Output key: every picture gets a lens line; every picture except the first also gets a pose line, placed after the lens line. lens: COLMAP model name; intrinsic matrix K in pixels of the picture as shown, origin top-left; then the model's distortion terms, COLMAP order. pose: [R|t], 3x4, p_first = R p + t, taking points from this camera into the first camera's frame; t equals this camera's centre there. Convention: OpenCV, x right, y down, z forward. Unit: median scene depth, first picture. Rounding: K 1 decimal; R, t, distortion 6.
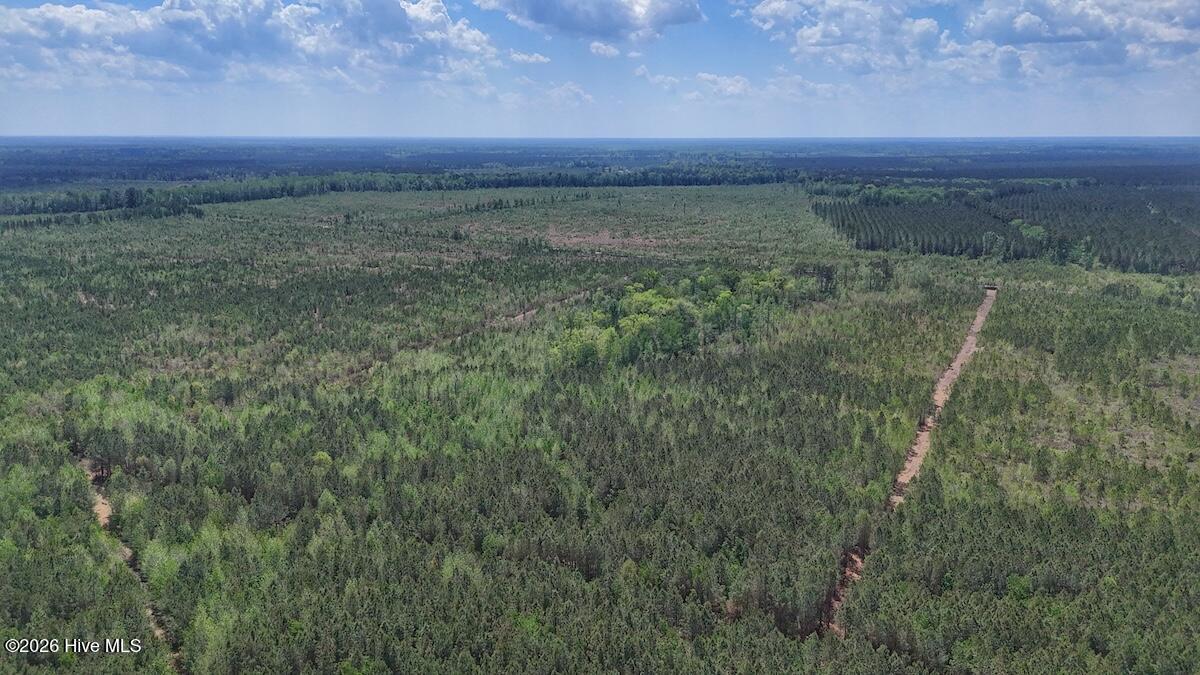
lens RADIAL K [[883.4, 0, 599.3], [0, 883.4, 348.6], [0, 0, 1]] dist [0.054394, -0.048853]
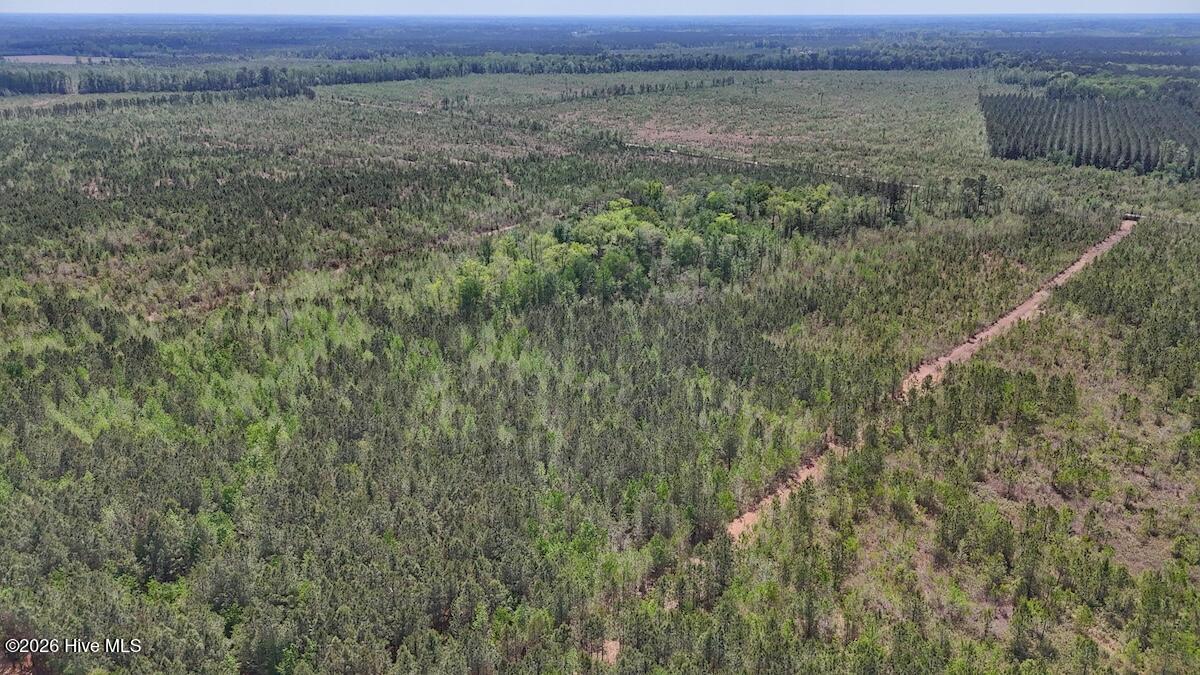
lens RADIAL K [[883.4, 0, 600.1], [0, 883.4, 332.9], [0, 0, 1]] dist [0.054394, -0.048853]
pose [[0.973884, 0.077193, -0.213522, 0.060673], [-0.053344, 0.991898, 0.115291, -0.012814], [0.220692, -0.100890, 0.970112, 0.053327]]
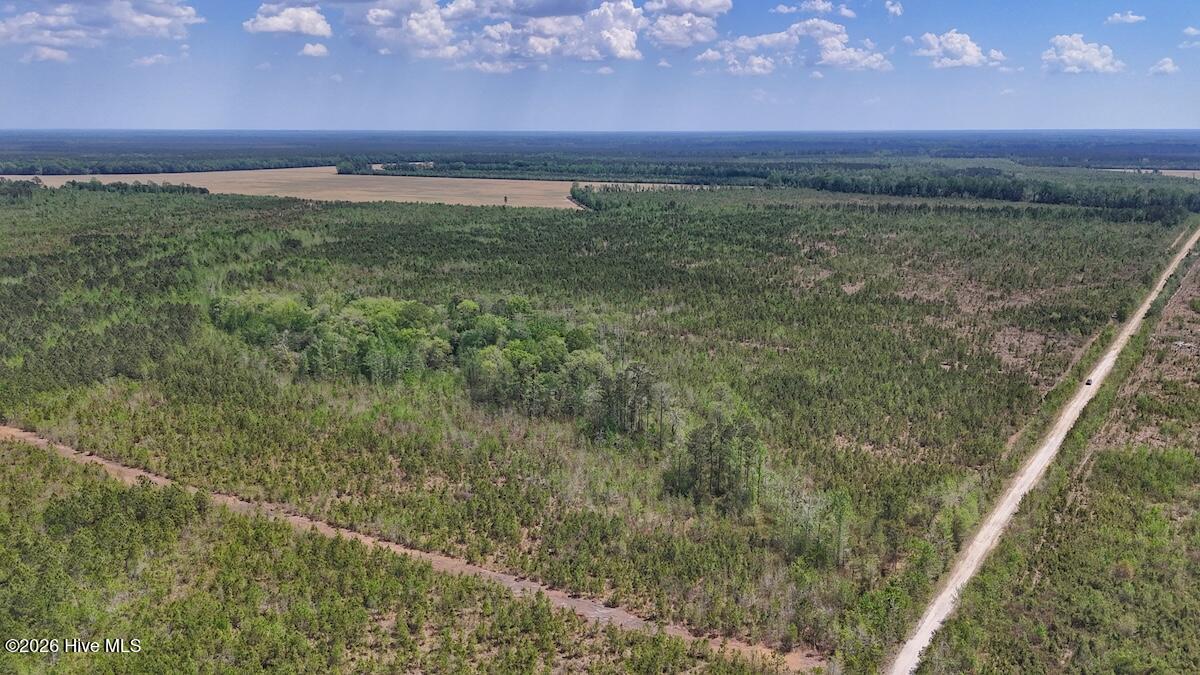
lens RADIAL K [[883.4, 0, 602.0], [0, 883.4, 341.0], [0, 0, 1]] dist [0.054394, -0.048853]
pose [[-0.026319, 0.234063, -0.971865, 0.253304], [-0.233768, 0.943805, 0.233636, -0.075758], [0.971936, 0.233340, 0.029876, 0.313229]]
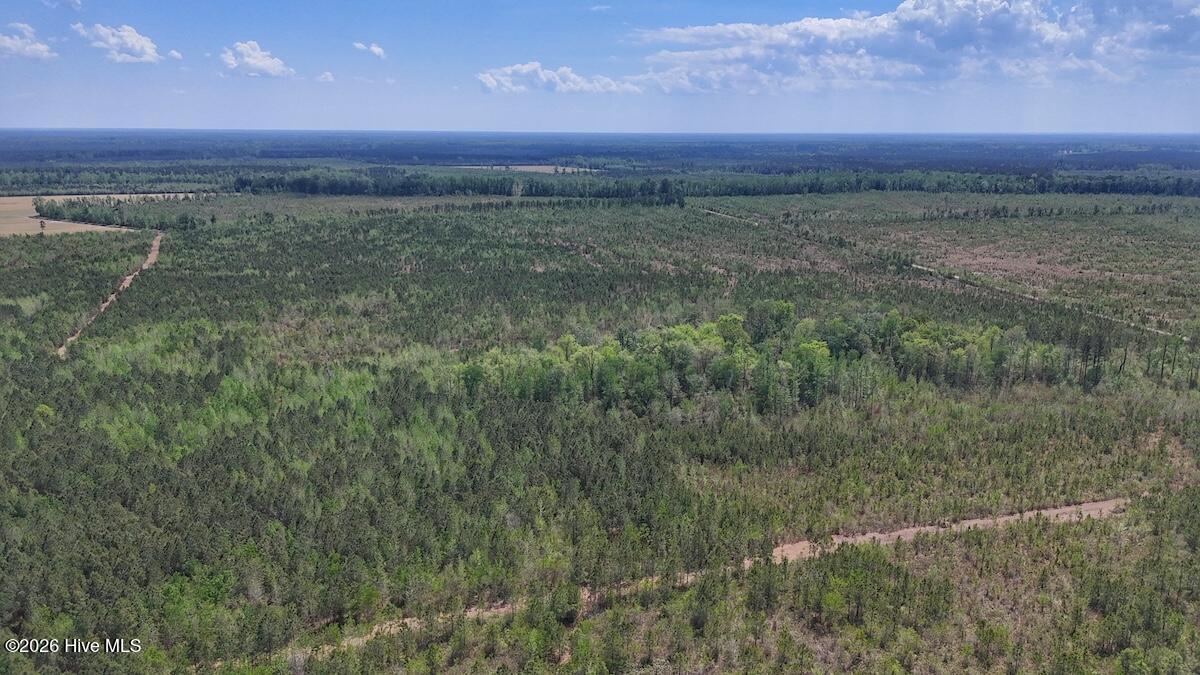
lens RADIAL K [[883.4, 0, 599.6], [0, 883.4, 346.4], [0, 0, 1]] dist [0.054394, -0.048853]
pose [[0.725801, 0.166154, -0.667537, 0.145173], [-0.164768, 0.984135, 0.065807, -0.022032], [0.667881, 0.062226, 0.741663, 0.089631]]
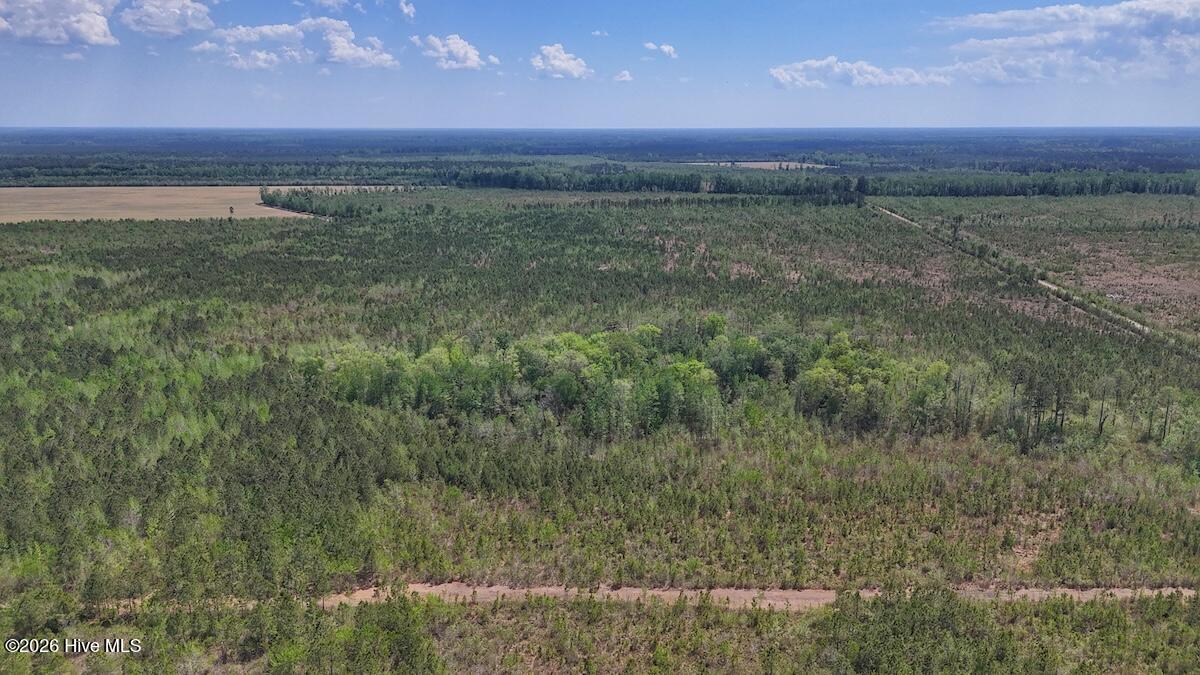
lens RADIAL K [[883.4, 0, 599.3], [0, 883.4, 343.0], [0, 0, 1]] dist [0.054394, -0.048853]
pose [[0.475586, 0.209402, -0.854382, 0.188878], [-0.205374, 0.970844, 0.123626, -0.040217], [0.855359, 0.116673, 0.504726, 0.167649]]
